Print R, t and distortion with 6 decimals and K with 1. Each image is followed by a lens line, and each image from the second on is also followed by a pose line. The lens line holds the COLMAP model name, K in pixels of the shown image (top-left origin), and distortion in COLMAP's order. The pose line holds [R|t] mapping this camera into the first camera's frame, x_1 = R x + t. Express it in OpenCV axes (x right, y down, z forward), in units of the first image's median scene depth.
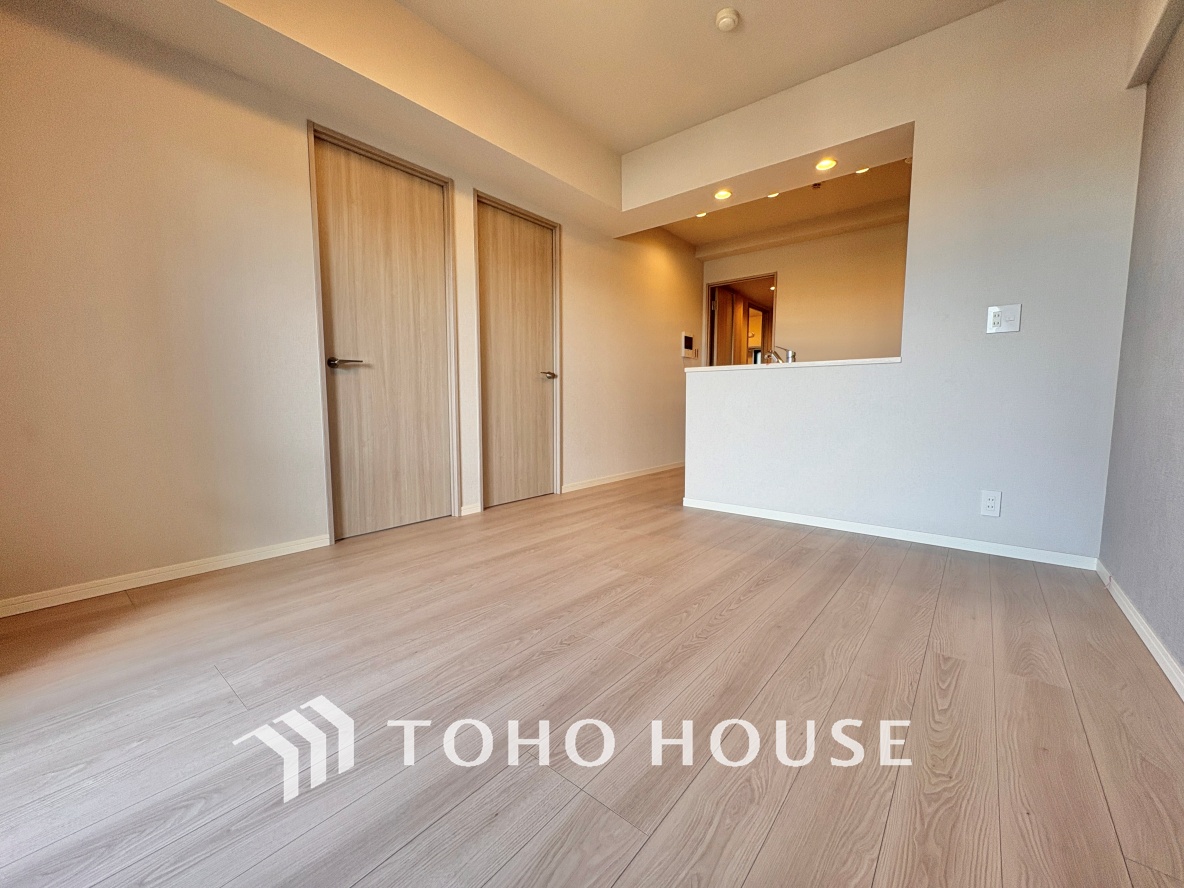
lens RADIAL K [[471.7, 0, 592.8], [0, 471.7, 442.6], [0, 0, 1]] dist [-0.000047, 0.000035]
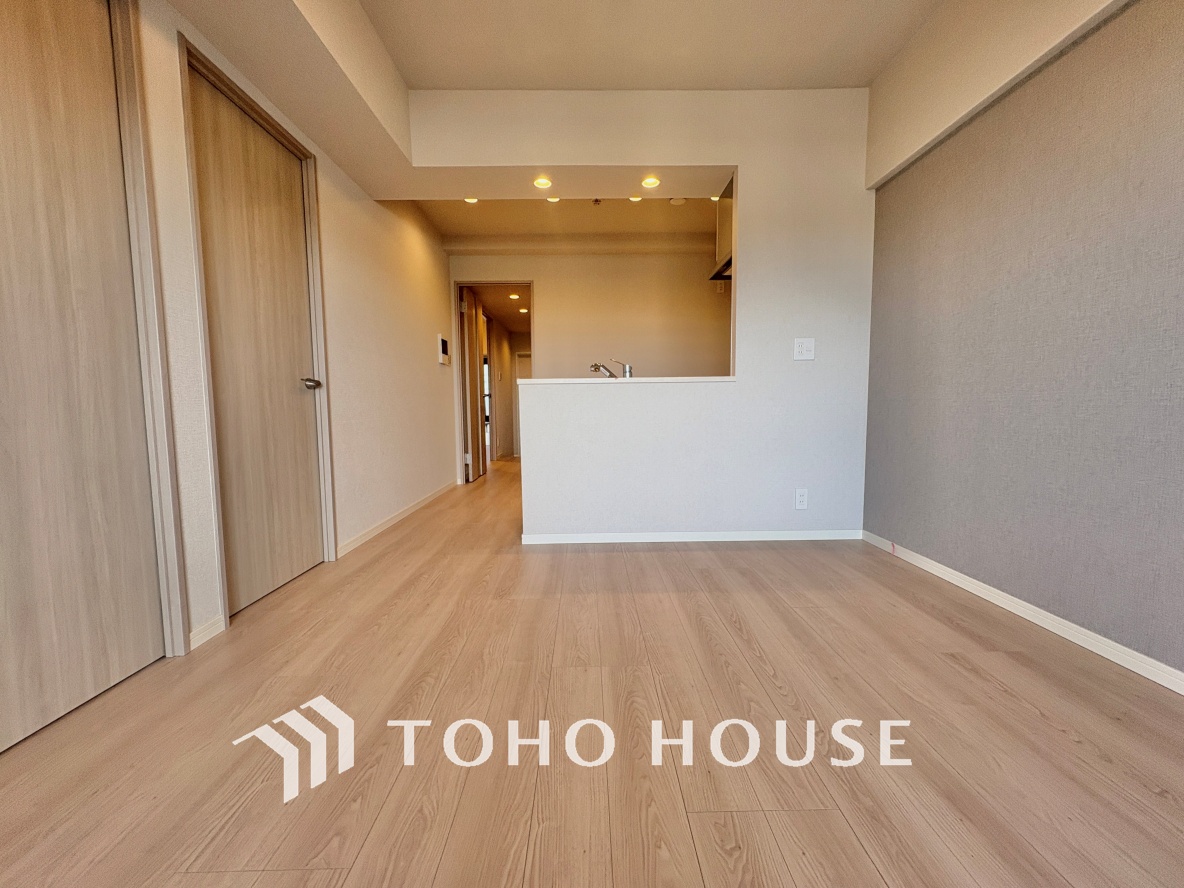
lens RADIAL K [[471.7, 0, 592.8], [0, 471.7, 442.6], [0, 0, 1]] dist [-0.000047, 0.000035]
pose [[0.762371, -0.059268, 0.644421, -0.296616], [0.067759, 0.997634, 0.011592, -0.057907], [-0.643583, 0.034828, 0.764583, 0.345750]]
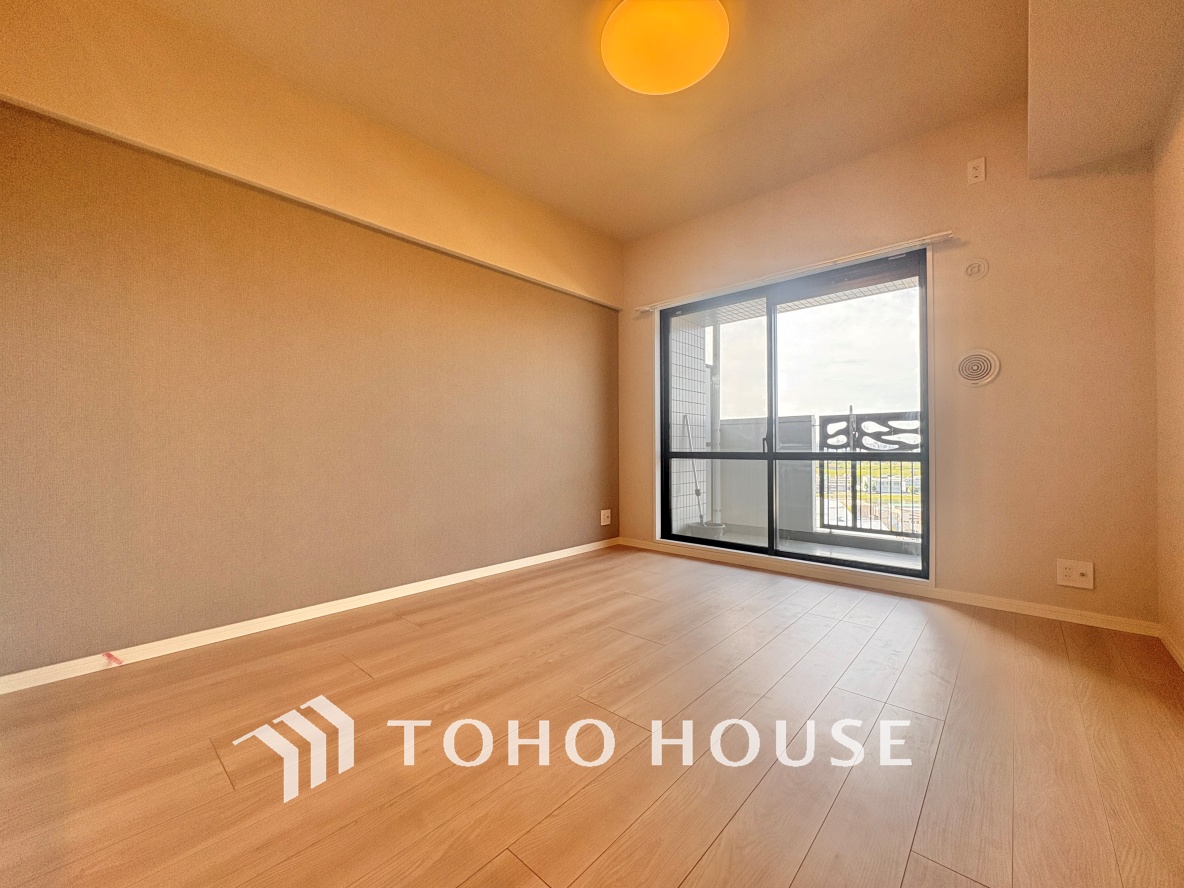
lens RADIAL K [[471.7, 0, 592.8], [0, 471.7, 442.6], [0, 0, 1]] dist [-0.000047, 0.000035]
pose [[-0.999007, 0.003741, 0.044403, 0.047160], [0.007270, 0.996802, 0.079585, -0.146759], [-0.043963, 0.079829, -0.995839, 1.290833]]
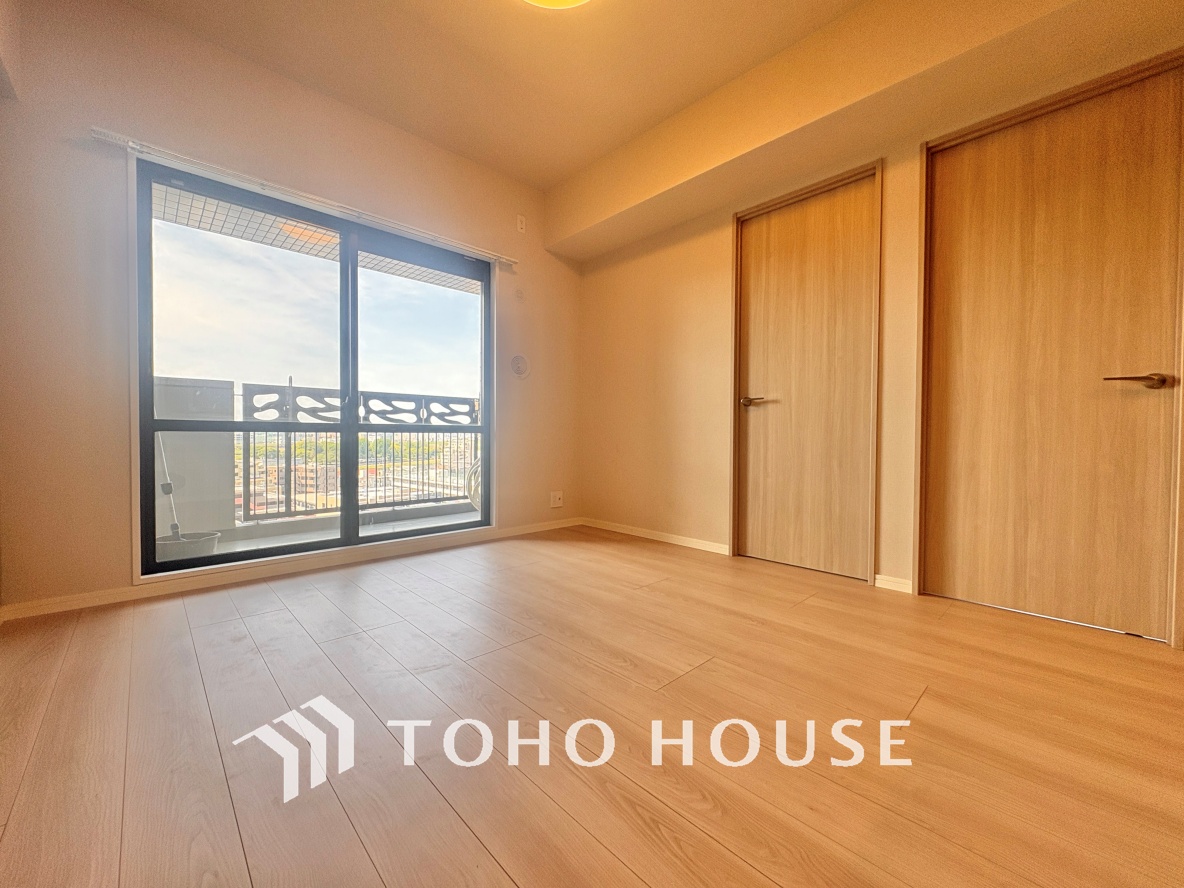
lens RADIAL K [[471.7, 0, 592.8], [0, 471.7, 442.6], [0, 0, 1]] dist [-0.000047, 0.000035]
pose [[-0.120909, 0.014774, -0.992554, 0.596612], [-0.095510, 0.995077, 0.026446, -0.057528], [0.988058, 0.097997, -0.118903, 0.701036]]
